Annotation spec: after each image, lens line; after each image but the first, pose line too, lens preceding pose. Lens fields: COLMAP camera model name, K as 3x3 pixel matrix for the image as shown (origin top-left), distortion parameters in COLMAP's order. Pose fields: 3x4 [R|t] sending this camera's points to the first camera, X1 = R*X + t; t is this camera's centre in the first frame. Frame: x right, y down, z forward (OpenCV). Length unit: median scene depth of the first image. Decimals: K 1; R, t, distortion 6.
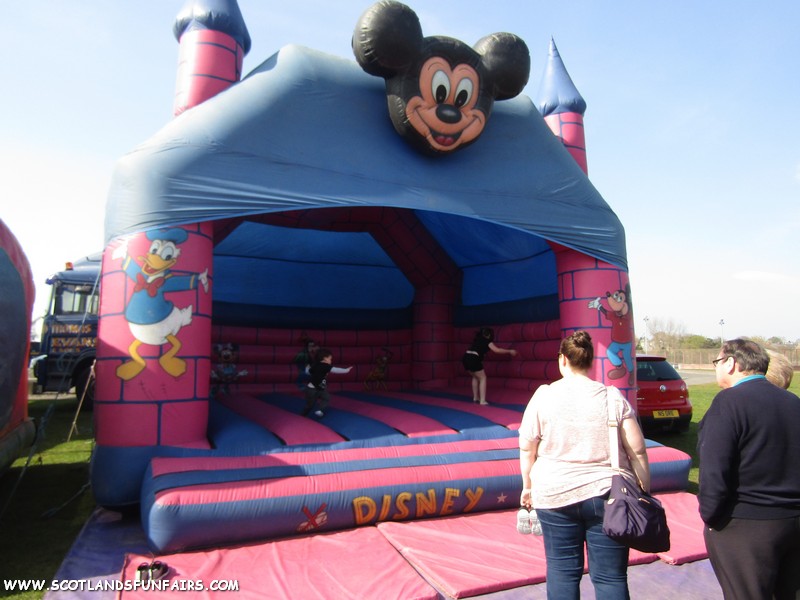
lens RADIAL K [[557.3, 0, 400.0], [0, 557.3, 300.0], [0, 0, 1]] dist [0.001562, 0.001562]
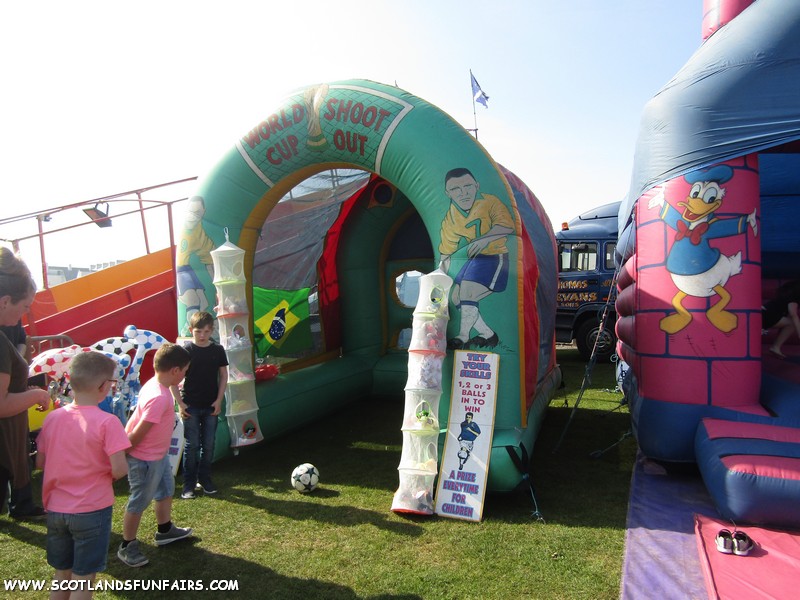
lens RADIAL K [[568.6, 0, 400.0], [0, 568.6, 300.0], [0, 0, 1]] dist [-0.007252, -0.005773]
pose [[0.712722, -0.001210, -0.701446, -0.133571], [0.055761, 0.996932, 0.054938, 0.006404], [0.699227, -0.078269, 0.710603, -0.012164]]
